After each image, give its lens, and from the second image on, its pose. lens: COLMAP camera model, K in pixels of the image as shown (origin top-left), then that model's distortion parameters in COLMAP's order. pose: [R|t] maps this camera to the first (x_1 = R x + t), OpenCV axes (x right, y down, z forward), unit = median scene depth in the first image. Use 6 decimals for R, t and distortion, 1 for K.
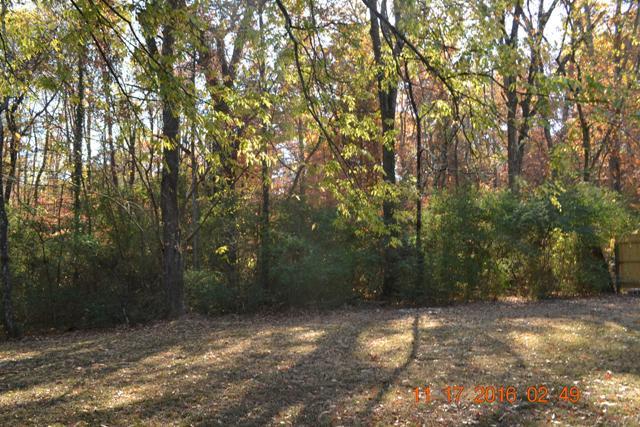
lens RADIAL K [[517.7, 0, 311.2], [0, 517.7, 219.1], [0, 0, 1]] dist [-0.083353, 0.012333]
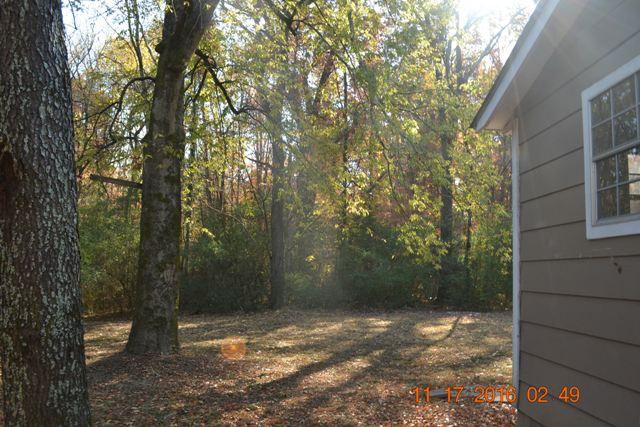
lens RADIAL K [[517.7, 0, 311.2], [0, 517.7, 219.1], [0, 0, 1]] dist [-0.083353, 0.012333]
pose [[0.992260, 0.041088, -0.117185, -0.030990], [-0.042140, 0.999091, -0.006509, -0.038931], [0.116811, 0.011397, 0.993089, -0.359952]]
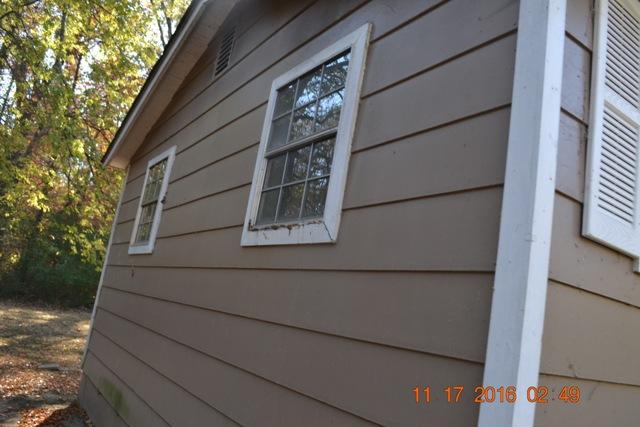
lens RADIAL K [[517.7, 0, 311.2], [0, 517.7, 219.1], [0, 0, 1]] dist [-0.083353, 0.012333]
pose [[0.890442, 0.244303, 0.383965, 0.038243], [-0.220877, 0.969662, -0.104730, -0.051504], [-0.397903, 0.008447, 0.917389, -0.504739]]
